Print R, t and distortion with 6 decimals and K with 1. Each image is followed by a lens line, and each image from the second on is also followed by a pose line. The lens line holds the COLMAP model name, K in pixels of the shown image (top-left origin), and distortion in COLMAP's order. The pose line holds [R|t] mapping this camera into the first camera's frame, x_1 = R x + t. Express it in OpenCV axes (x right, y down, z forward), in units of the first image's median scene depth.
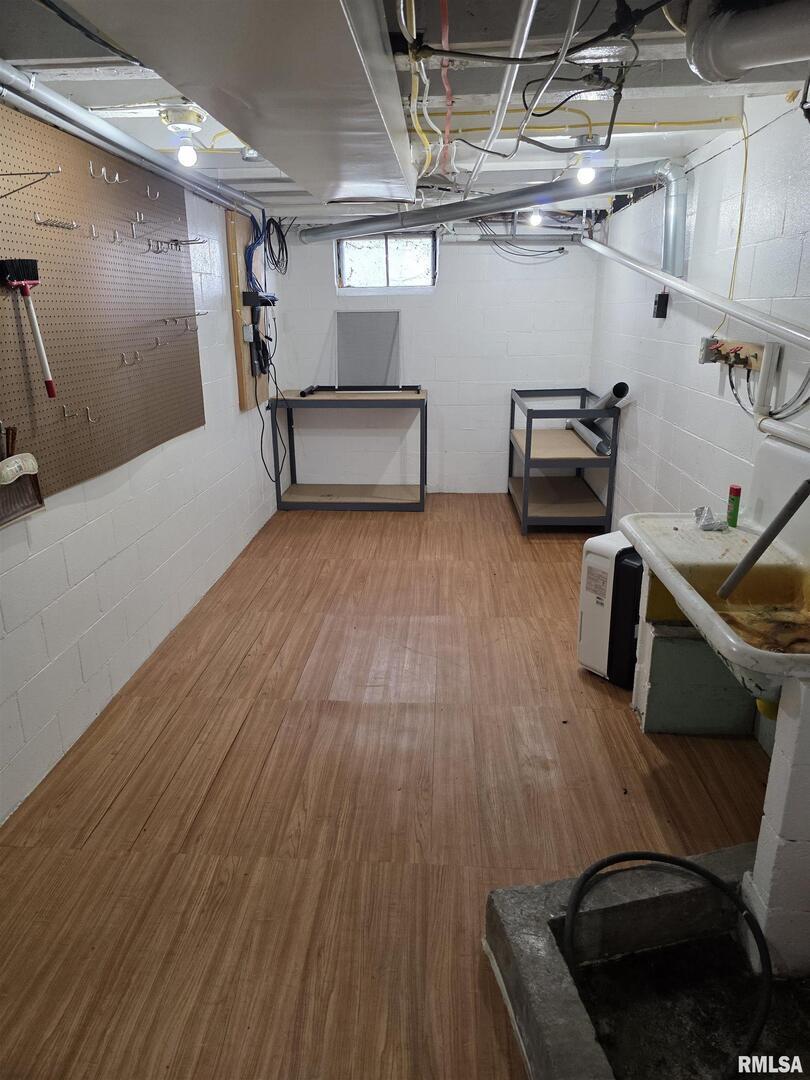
lens RADIAL K [[720.6, 0, 382.1], [0, 720.6, 527.9], [0, 0, 1]] dist [0.049509, -0.040173]
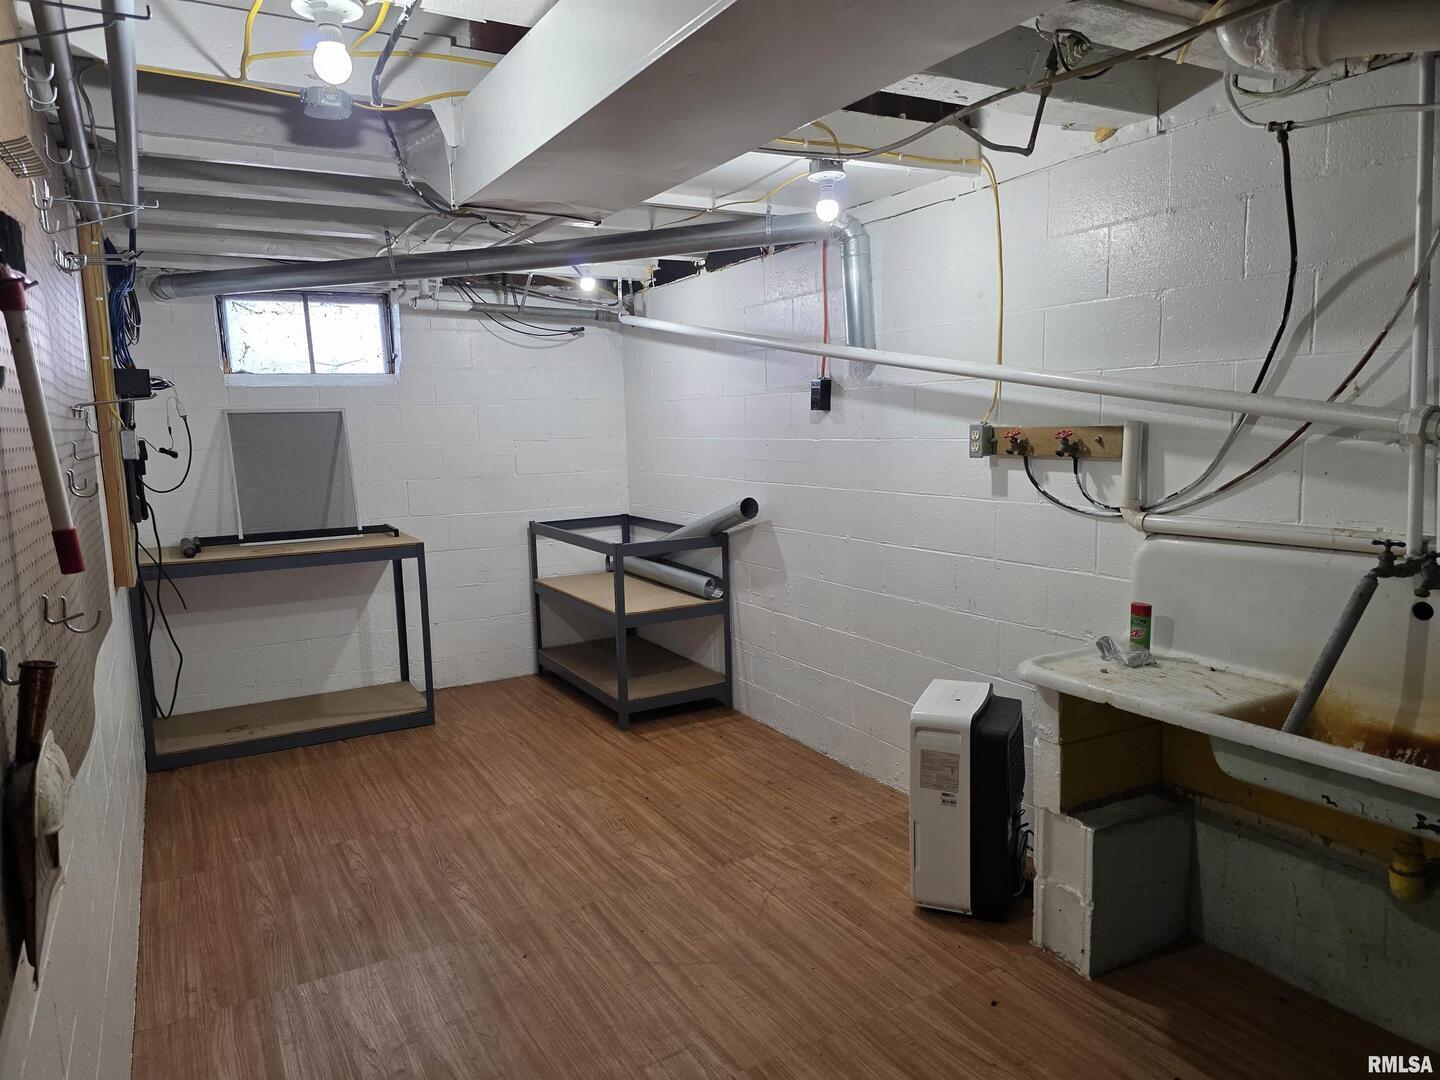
lens RADIAL K [[960.7, 0, 718.5], [0, 960.7, 545.6], [0, 0, 1]] dist [0.049509, -0.040173]
pose [[0.827074, -0.078811, 0.556541, -0.208763], [0.173539, 0.977554, -0.119467, -0.034500], [-0.534633, 0.195390, 0.822186, 0.187524]]
